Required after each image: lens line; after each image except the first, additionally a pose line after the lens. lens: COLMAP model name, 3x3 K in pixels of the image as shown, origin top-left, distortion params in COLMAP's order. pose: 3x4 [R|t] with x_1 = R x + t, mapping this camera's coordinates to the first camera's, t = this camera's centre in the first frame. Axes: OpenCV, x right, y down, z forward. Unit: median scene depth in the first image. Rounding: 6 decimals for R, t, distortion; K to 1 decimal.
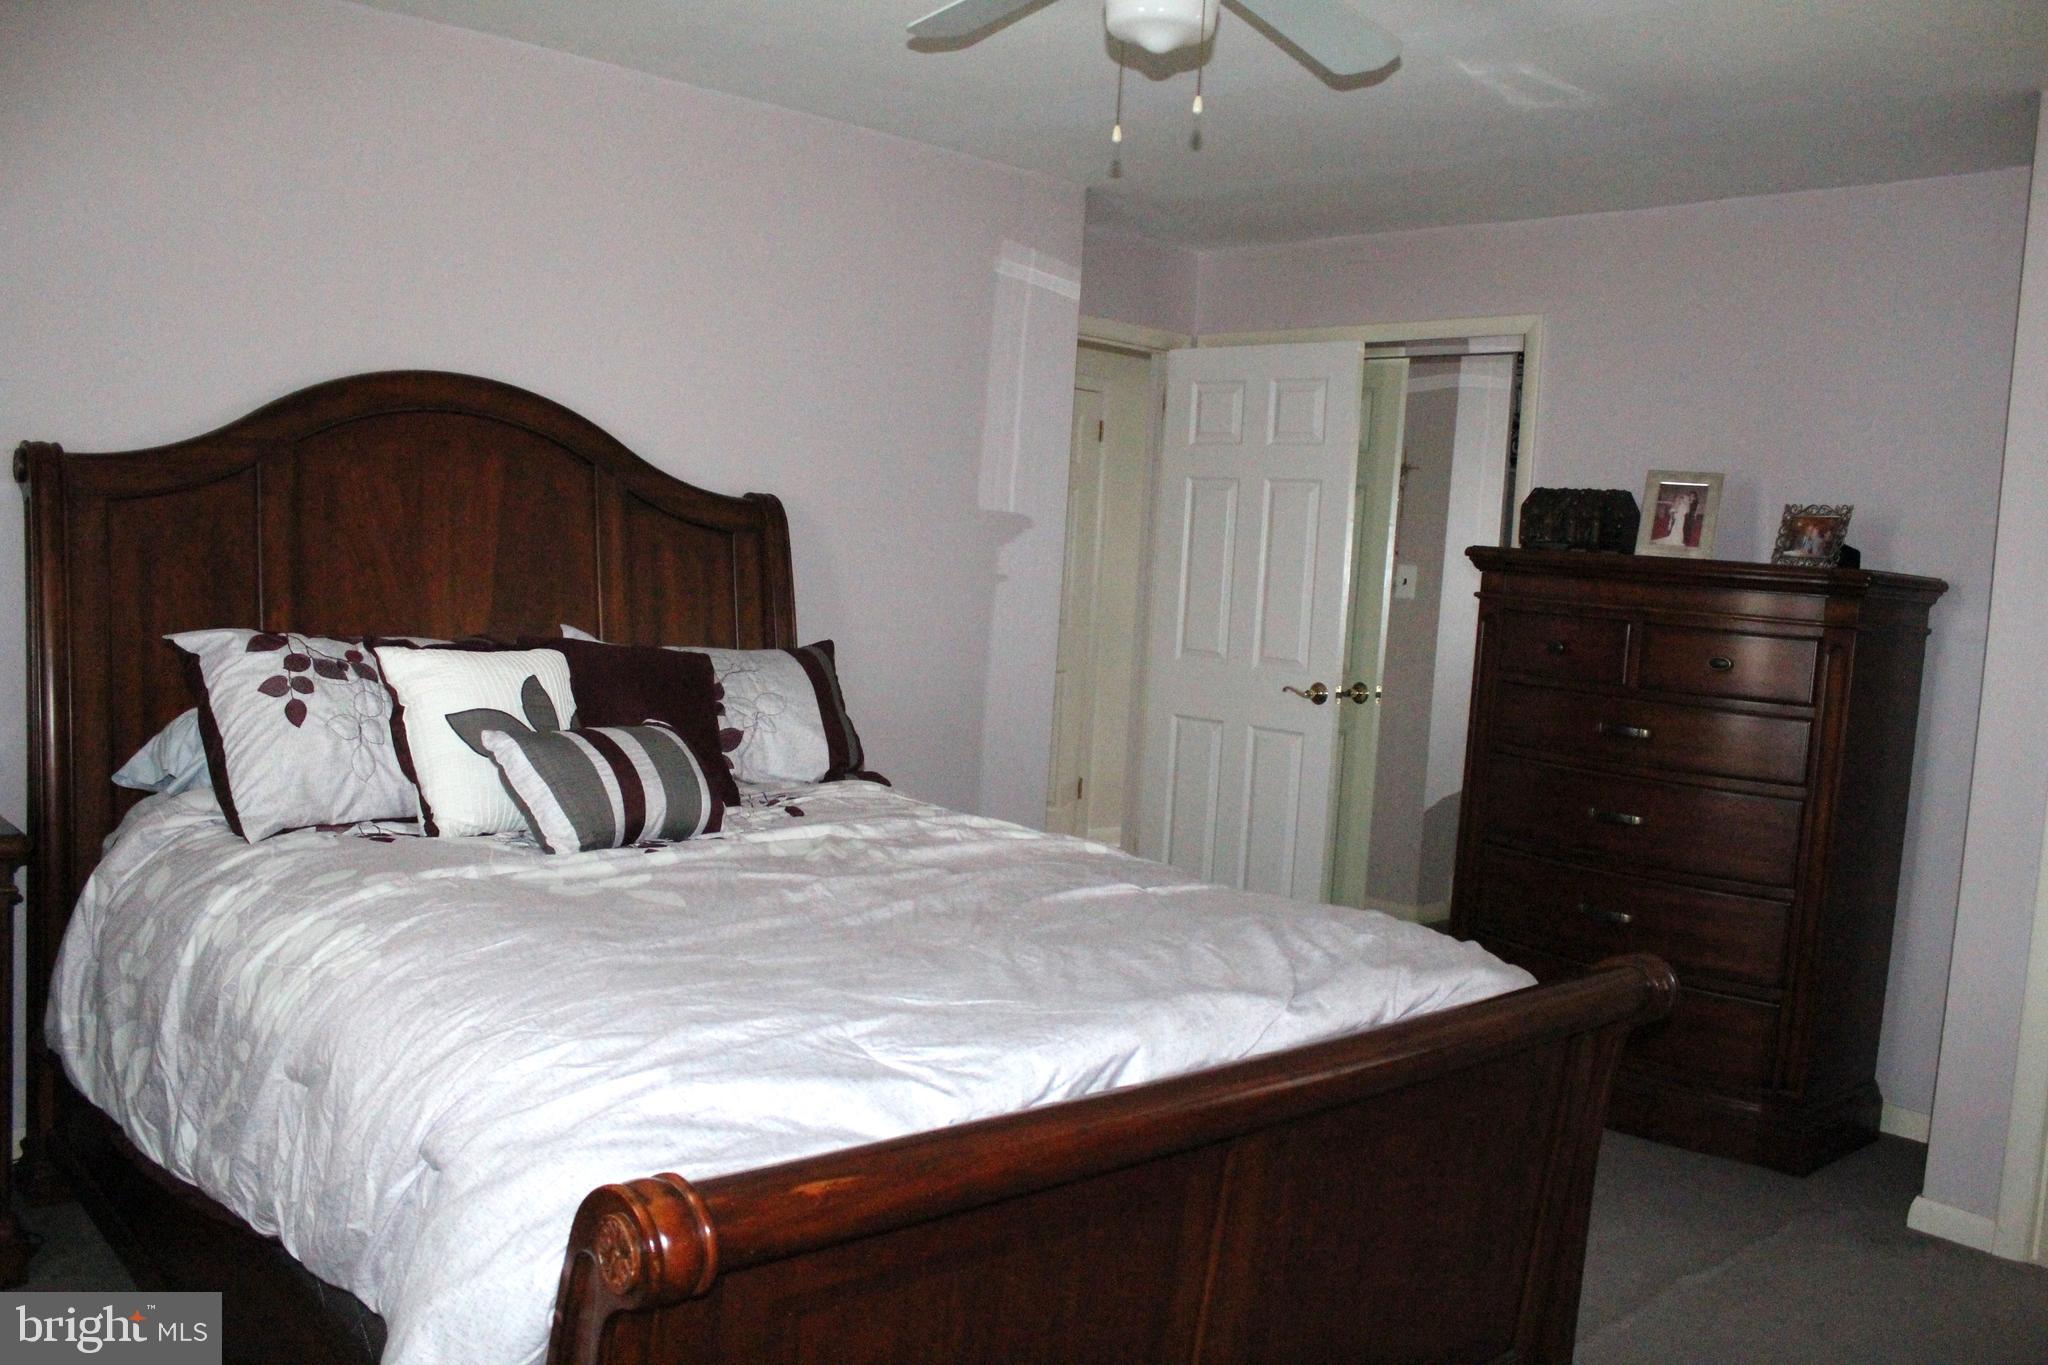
lens RADIAL K [[1721.5, 0, 1002.1], [0, 1721.5, 693.4], [0, 0, 1]] dist [-0.153178, 0.114428]
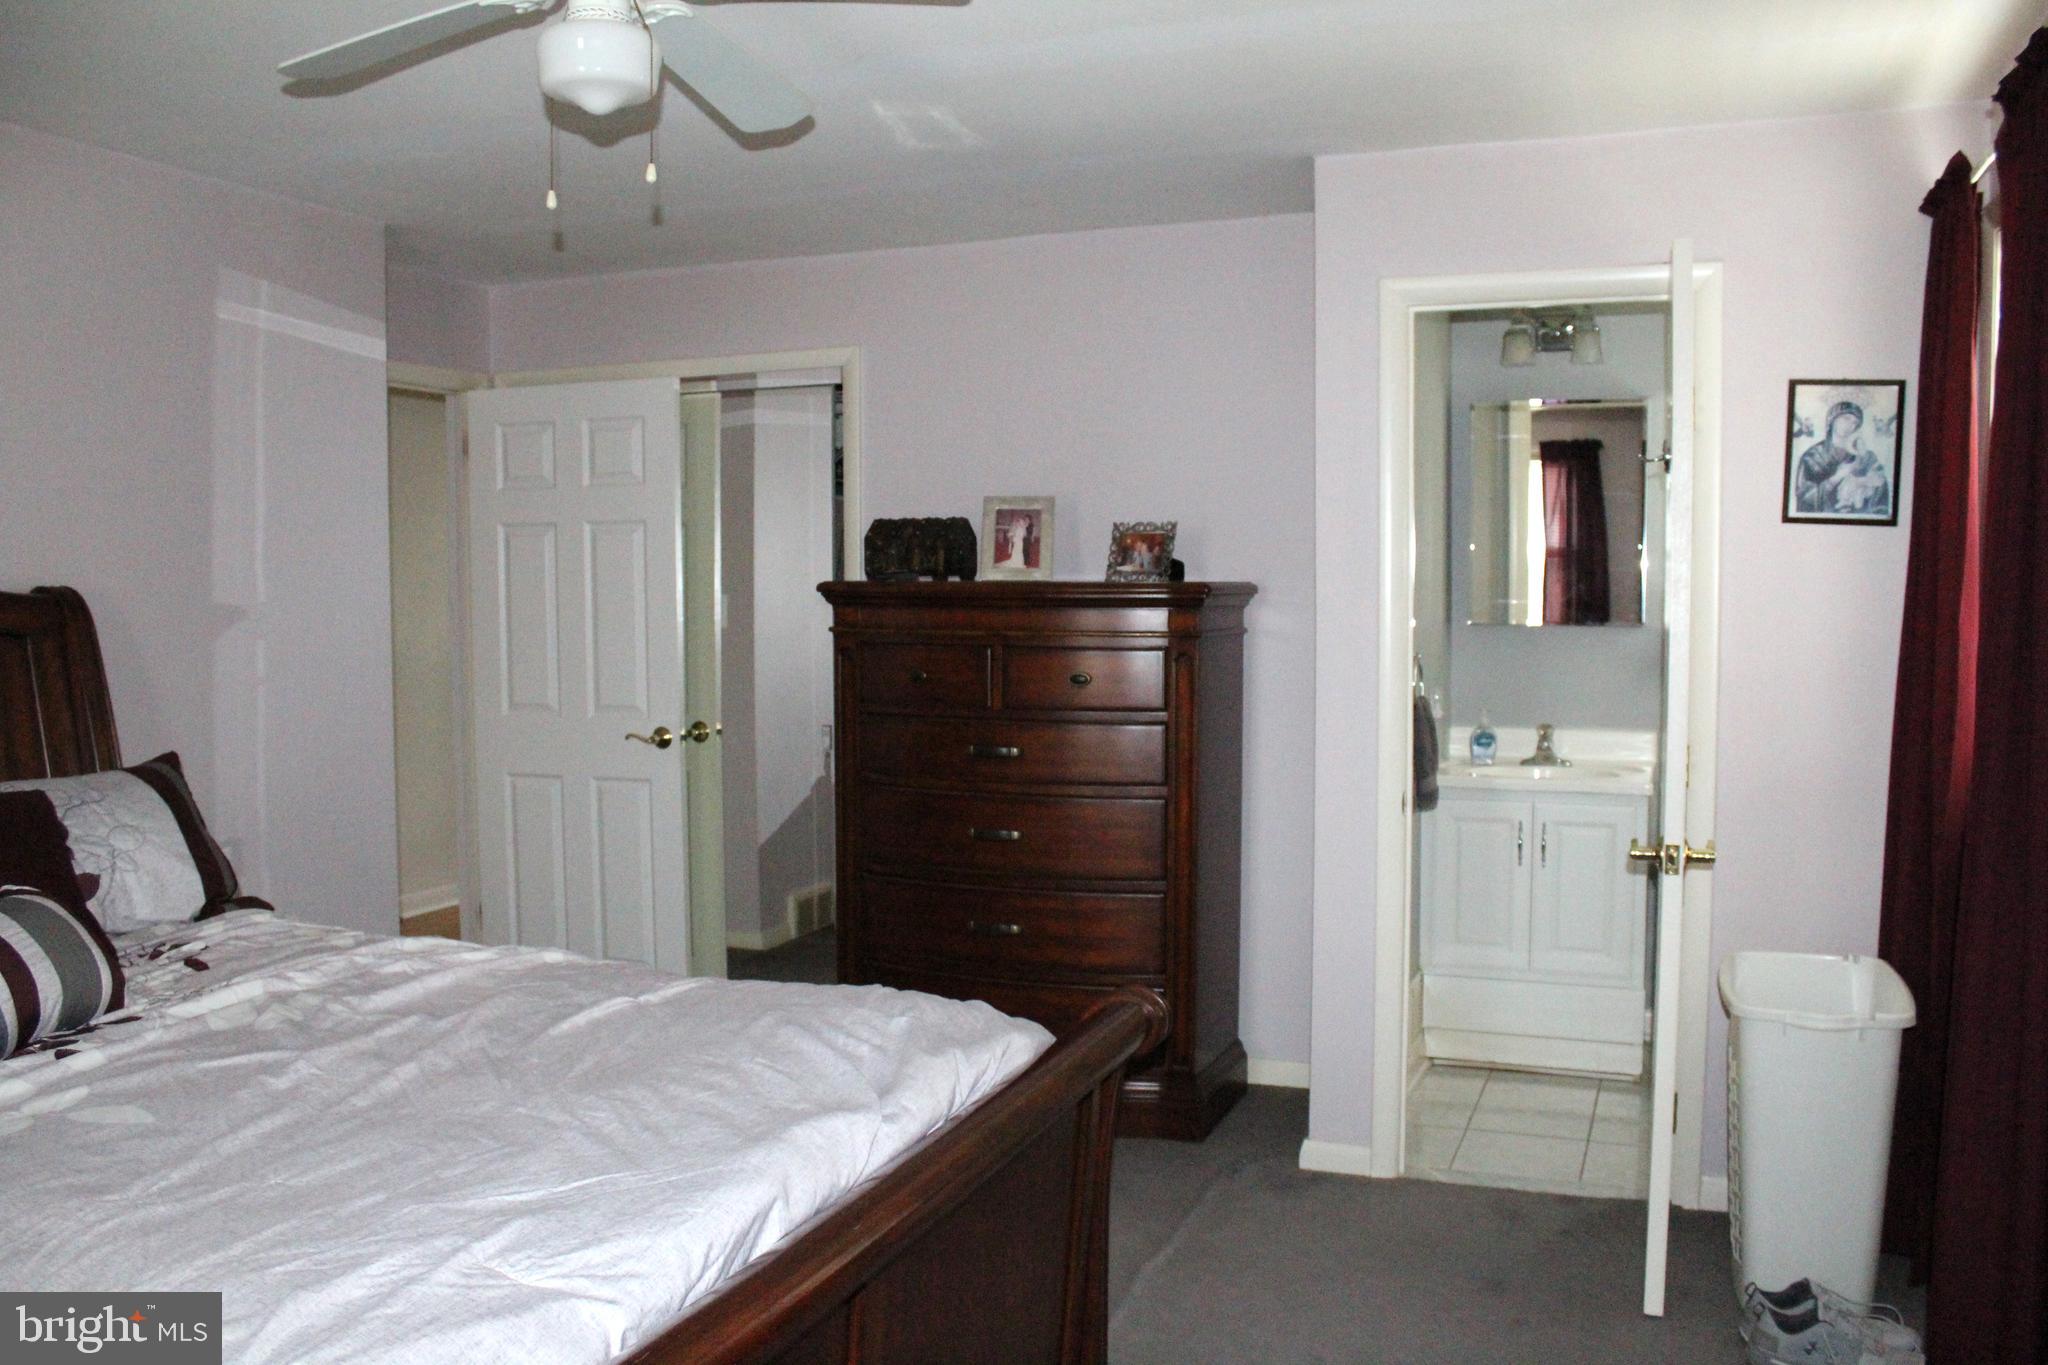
lens RADIAL K [[1721.5, 0, 1030.1], [0, 1721.5, 682.2], [0, 0, 1]] dist [-0.153178, 0.114428]
pose [[0.890671, -0.094388, 0.444743, -0.092829], [0.098478, 0.995041, 0.013960, -0.038253], [-0.443855, 0.031363, 0.895550, 0.047642]]
